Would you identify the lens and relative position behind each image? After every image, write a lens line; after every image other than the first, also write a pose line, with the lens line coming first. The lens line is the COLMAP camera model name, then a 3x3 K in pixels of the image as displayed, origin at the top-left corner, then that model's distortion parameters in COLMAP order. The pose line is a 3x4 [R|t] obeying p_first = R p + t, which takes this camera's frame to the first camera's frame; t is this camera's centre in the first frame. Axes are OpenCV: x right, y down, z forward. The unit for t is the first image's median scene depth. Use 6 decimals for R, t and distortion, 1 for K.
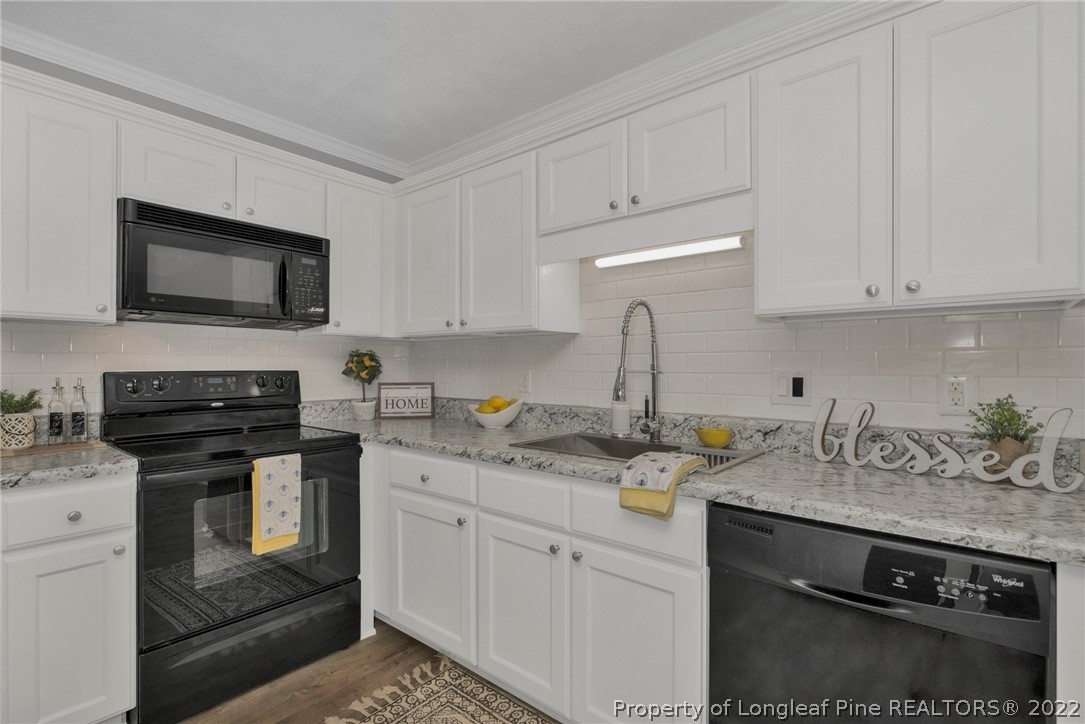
lens RADIAL K [[499.2, 0, 542.6], [0, 499.2, 363.6], [0, 0, 1]] dist [-0.000721, 0.000927]
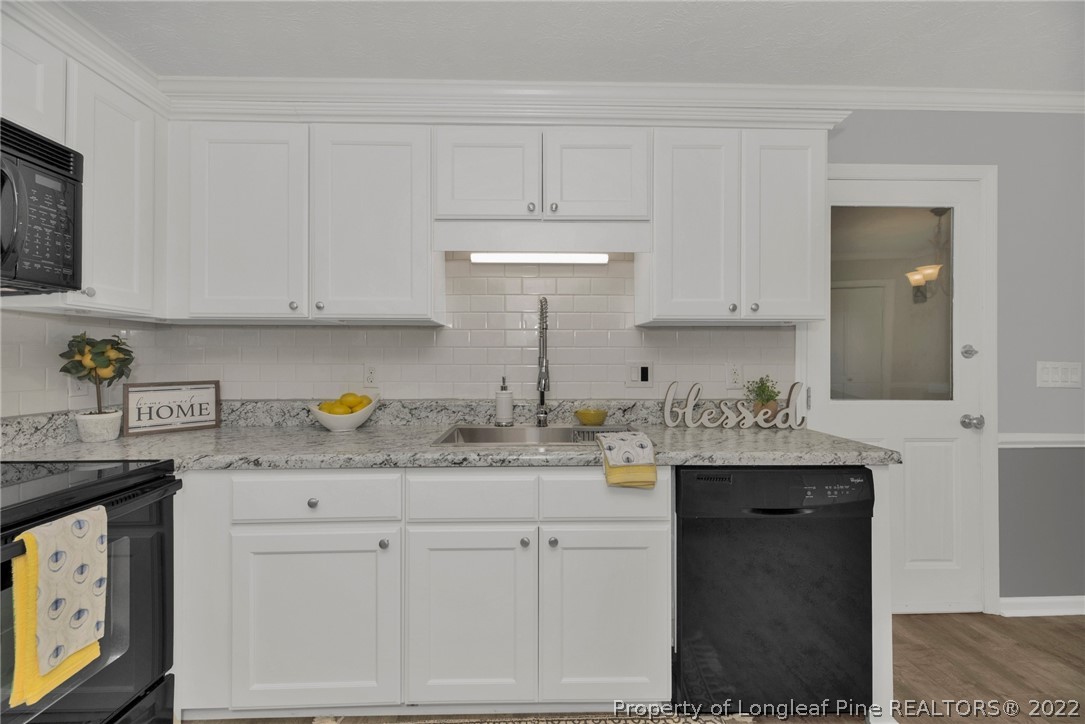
lens RADIAL K [[445.3, 0, 540.1], [0, 445.3, 359.9], [0, 0, 1]] dist [0.000270, -0.002495]
pose [[0.754420, -0.003080, 0.656385, -0.442947], [-0.002038, 0.999973, 0.007035, 0.001154], [-0.656389, -0.006645, 0.754393, 0.257245]]
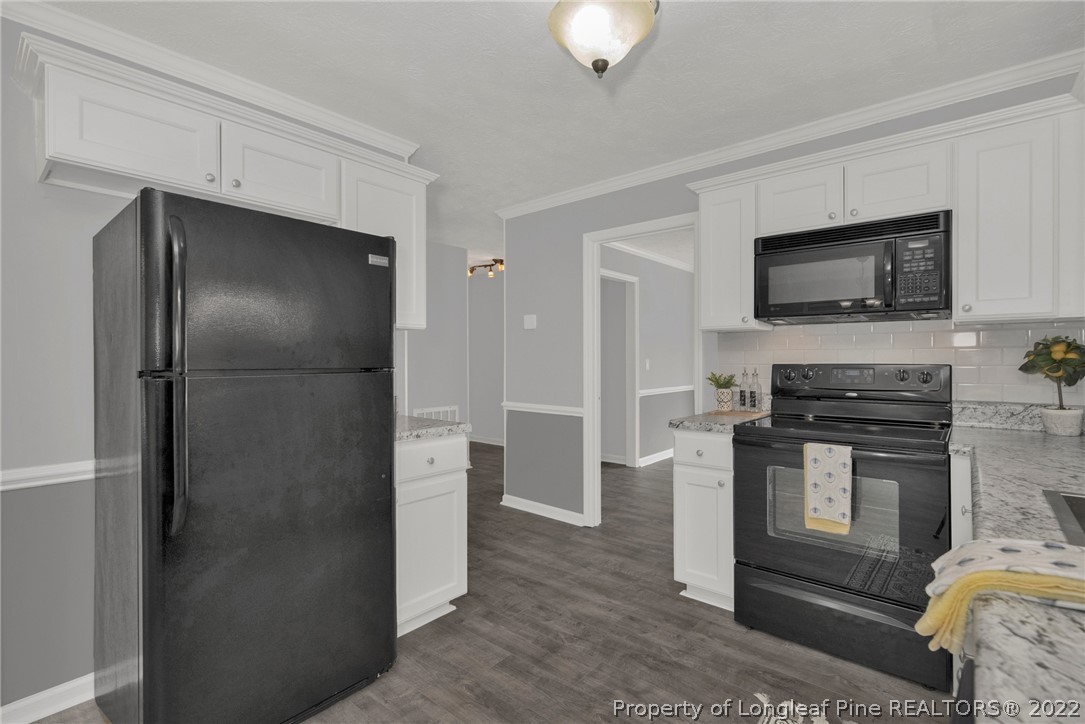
lens RADIAL K [[499.2, 0, 547.0], [0, 499.2, 362.0], [0, 0, 1]] dist [-0.000721, 0.000927]
pose [[-0.013803, 0.005346, -0.999890, 0.524957], [0.008343, 0.999952, 0.005231, -0.000758], [0.999870, -0.008269, -0.013847, 0.408051]]
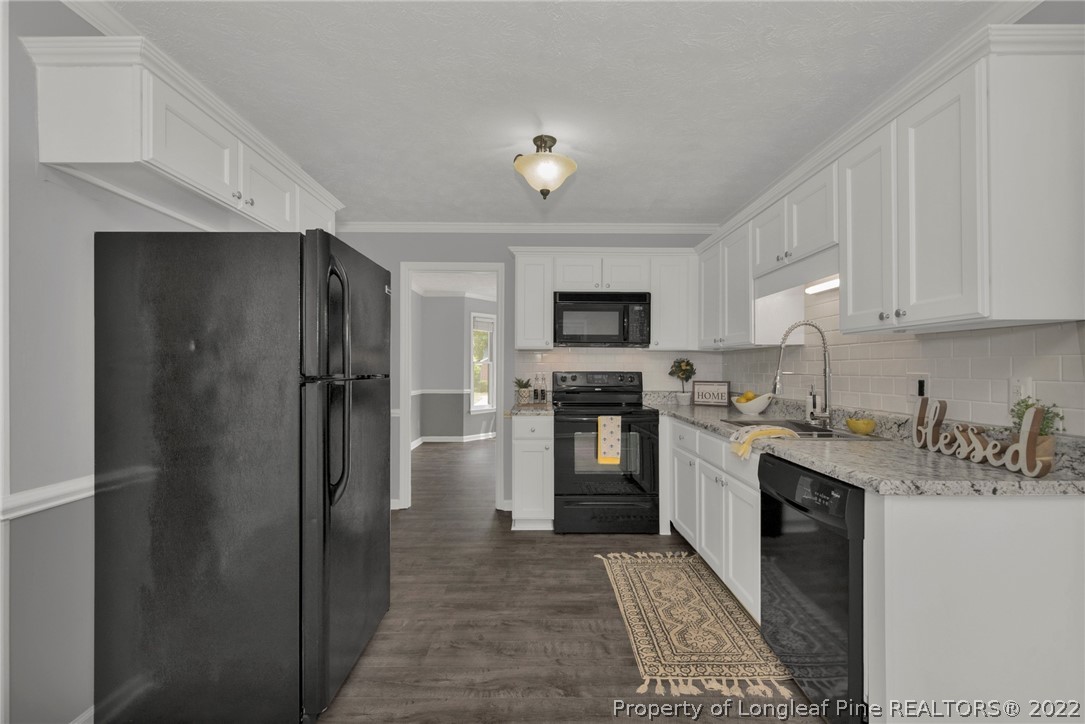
lens RADIAL K [[499.2, 0, 548.6], [0, 499.2, 368.3], [0, 0, 1]] dist [-0.000721, 0.000927]
pose [[0.651912, 0.002055, -0.758292, 0.754688], [0.000515, 0.999995, 0.003153, -0.004161], [0.758295, -0.002447, 0.651908, -0.421040]]
